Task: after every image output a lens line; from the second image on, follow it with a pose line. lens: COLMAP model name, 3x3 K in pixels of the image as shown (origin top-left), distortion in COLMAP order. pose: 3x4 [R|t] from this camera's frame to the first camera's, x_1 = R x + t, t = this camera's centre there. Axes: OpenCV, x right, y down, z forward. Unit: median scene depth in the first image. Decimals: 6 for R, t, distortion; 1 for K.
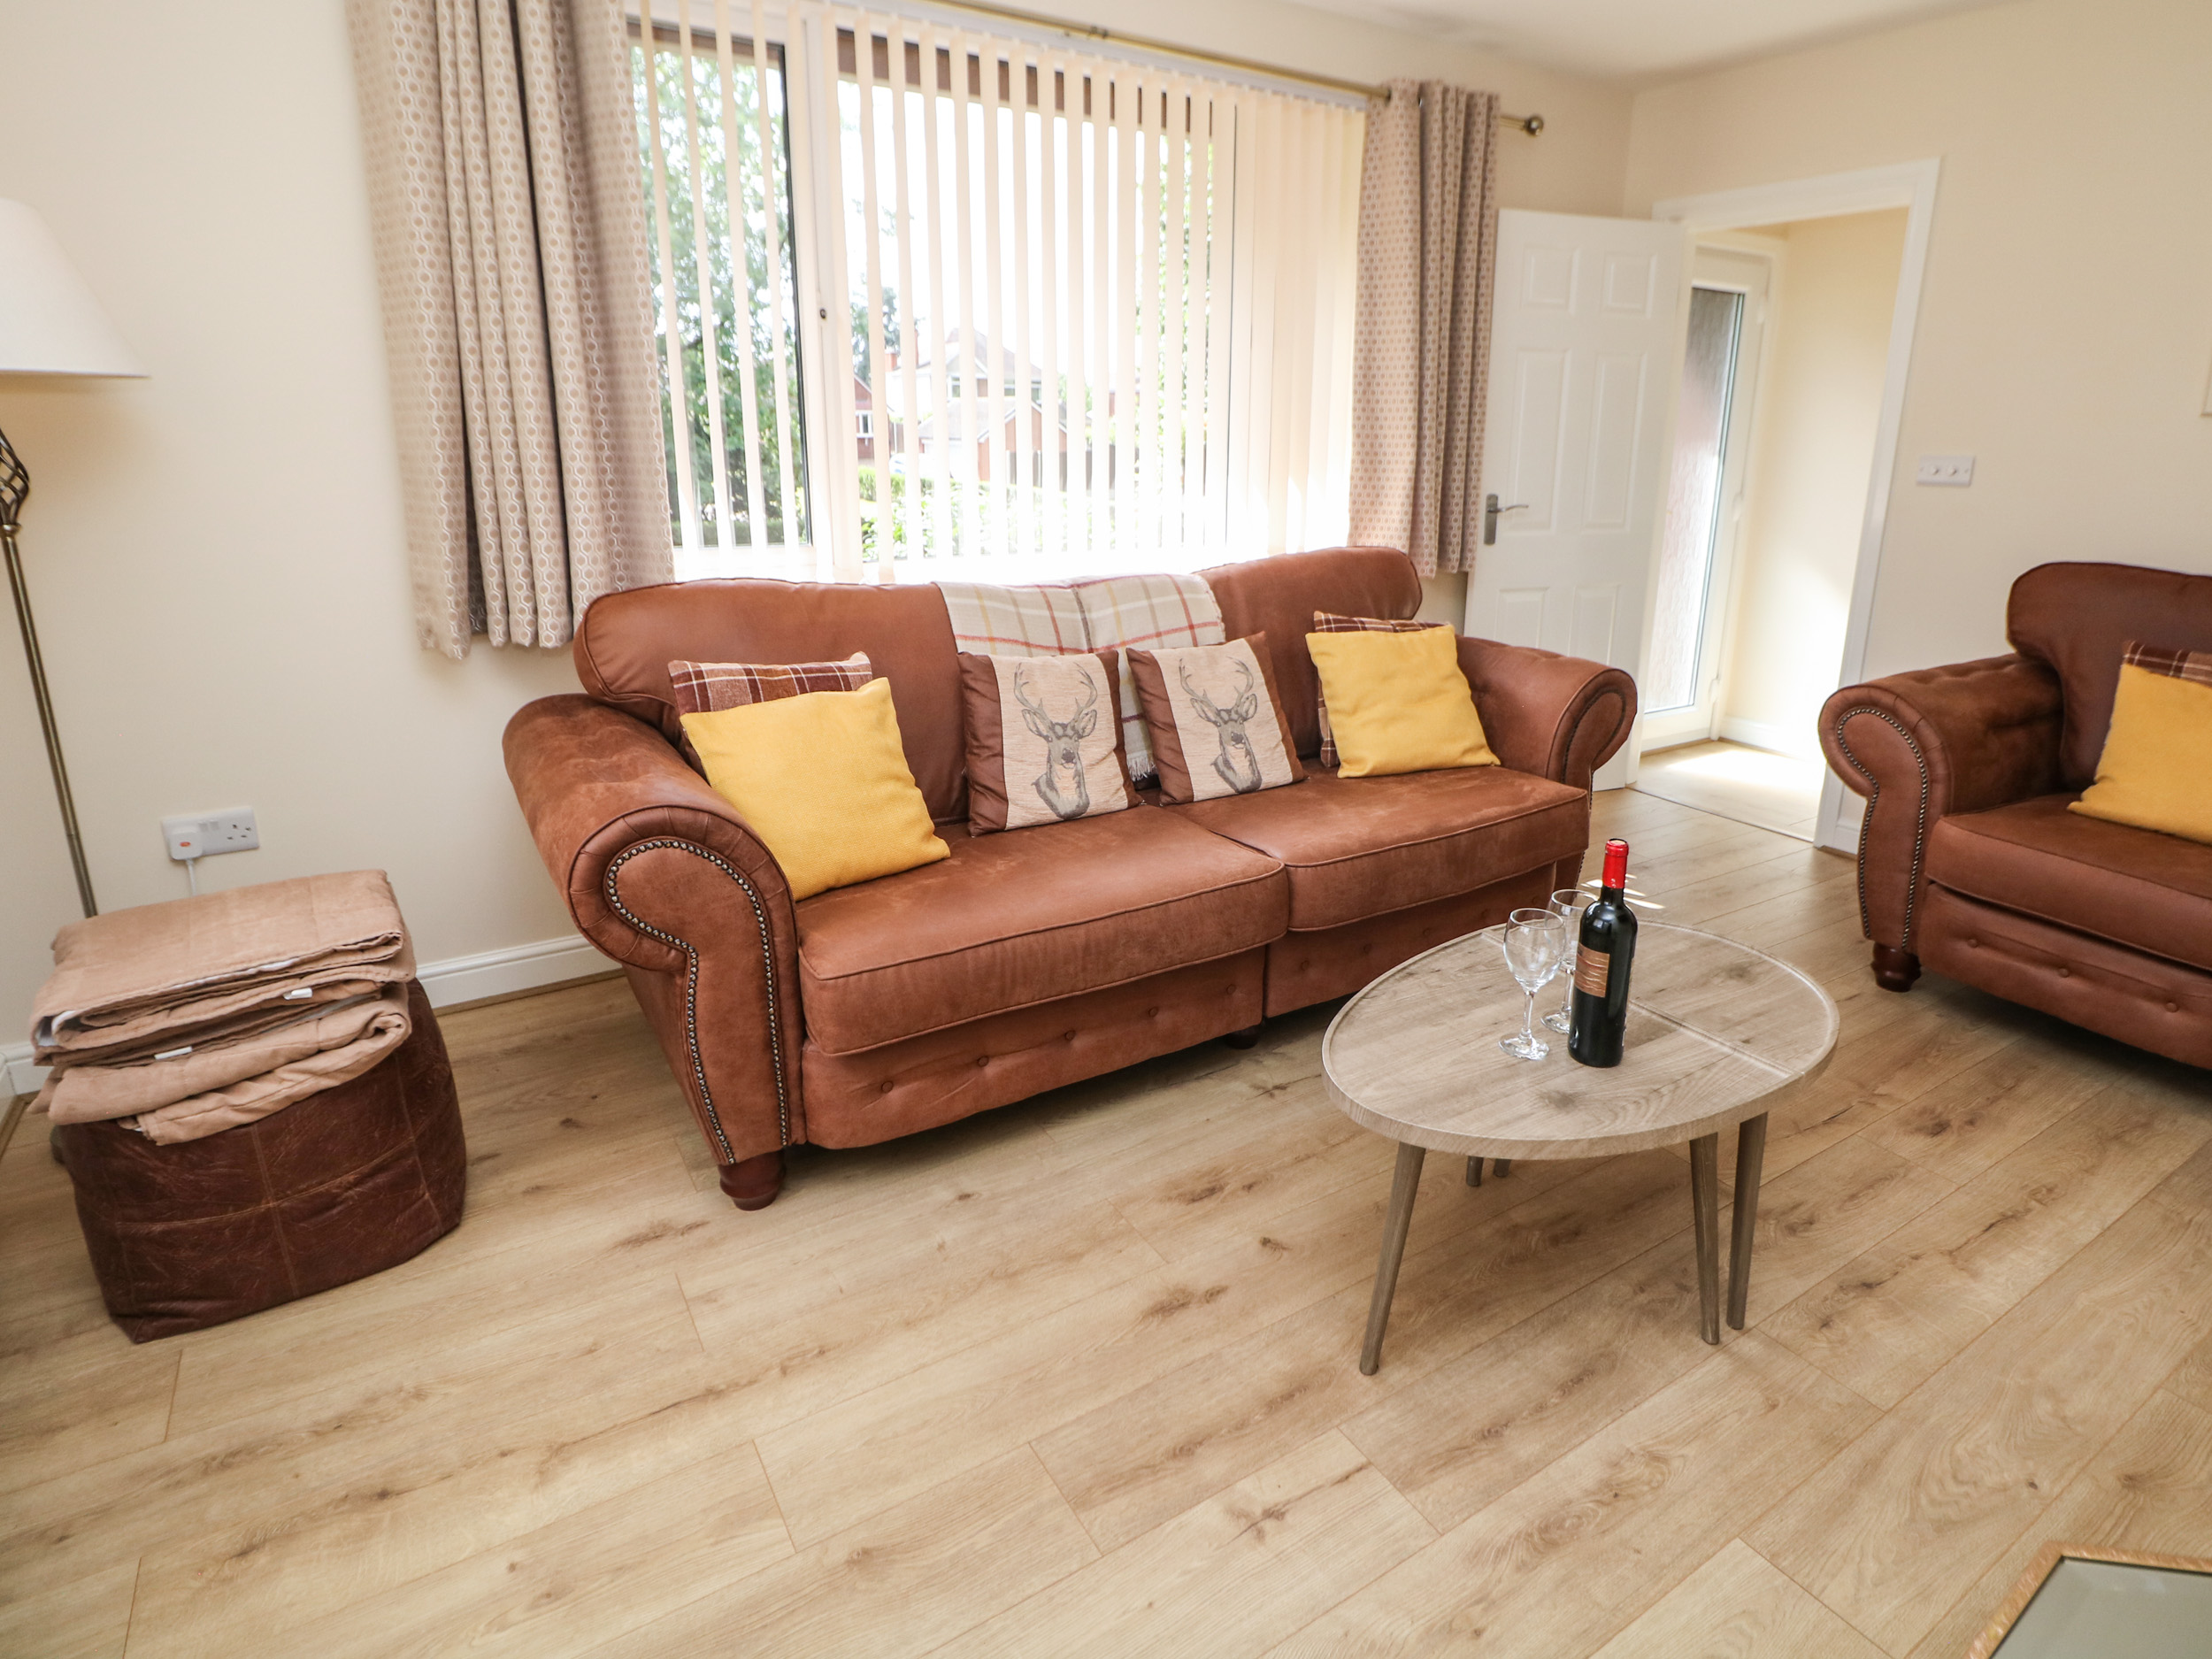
lens RADIAL K [[1163.8, 0, 1112.9], [0, 1163.8, 728.5], [0, 0, 1]] dist [-0.002187, -0.015239]
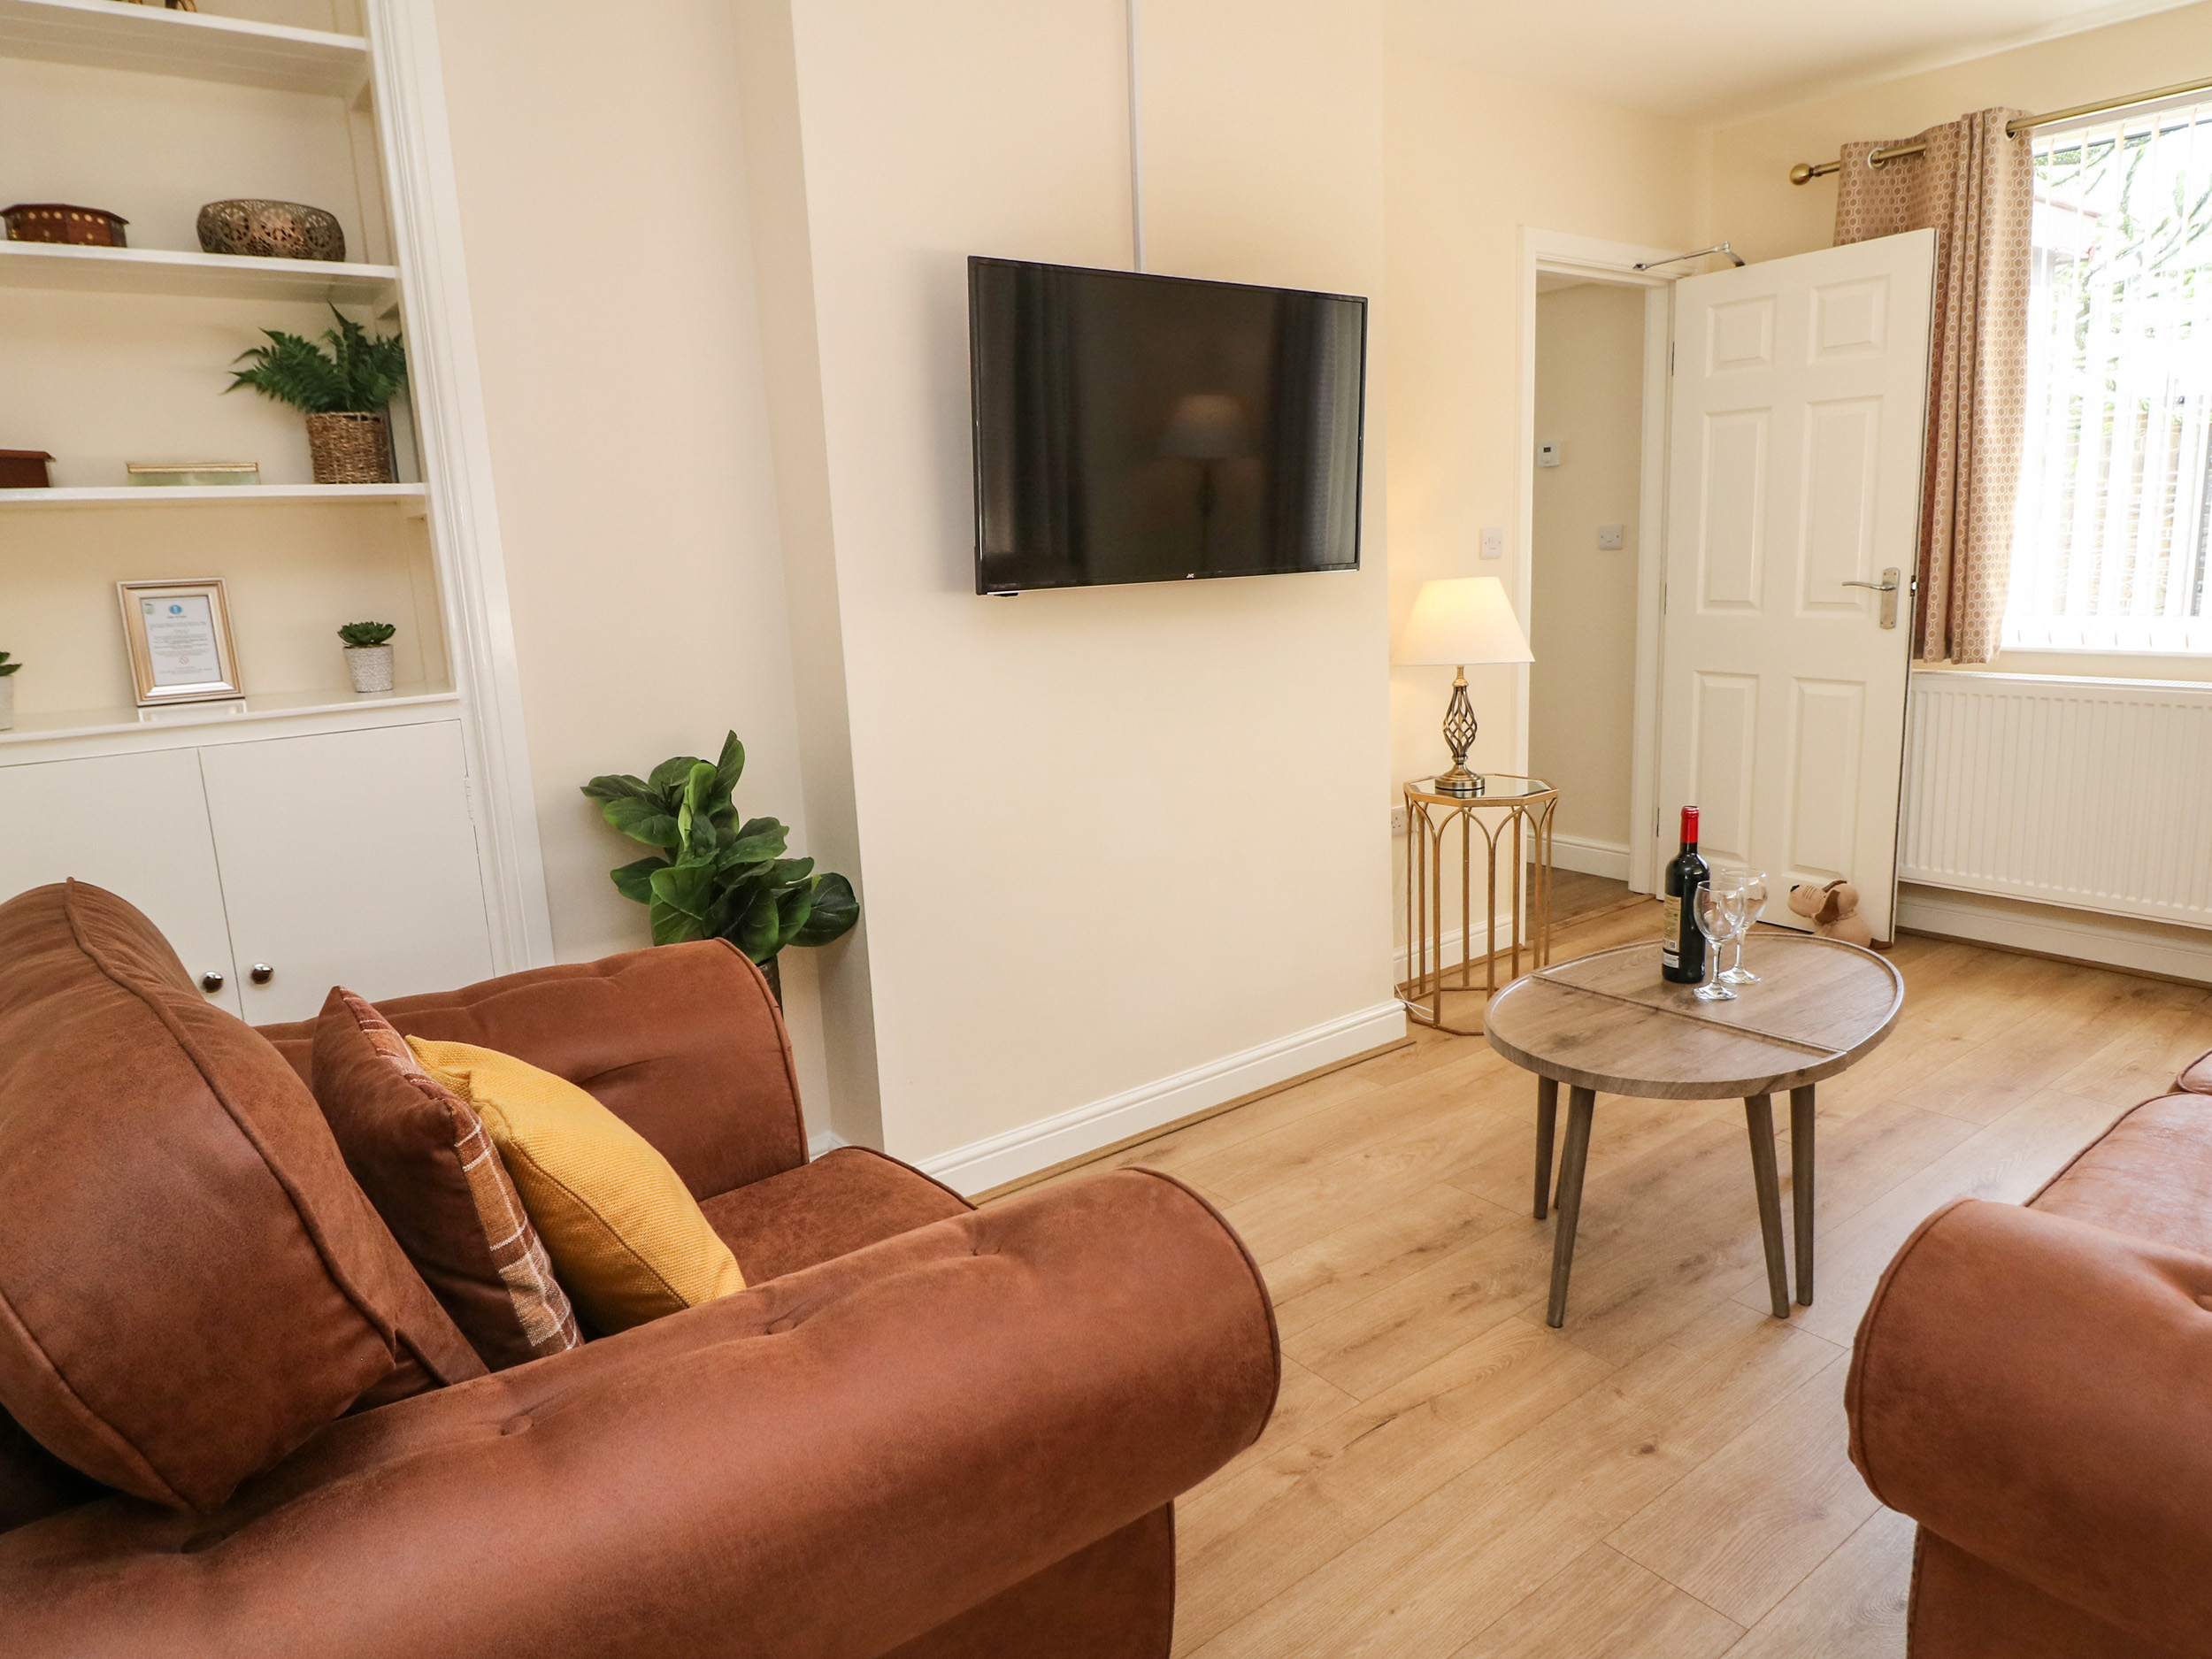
lens RADIAL K [[1414.2, 0, 1061.0], [0, 1414.2, 798.6], [0, 0, 1]] dist [-0.001105, -0.017150]
pose [[-0.995419, 0.052630, -0.079818, 1.095893], [0.014908, 0.910079, 0.414166, -0.503340], [0.094438, 0.411079, -0.906695, 2.047132]]
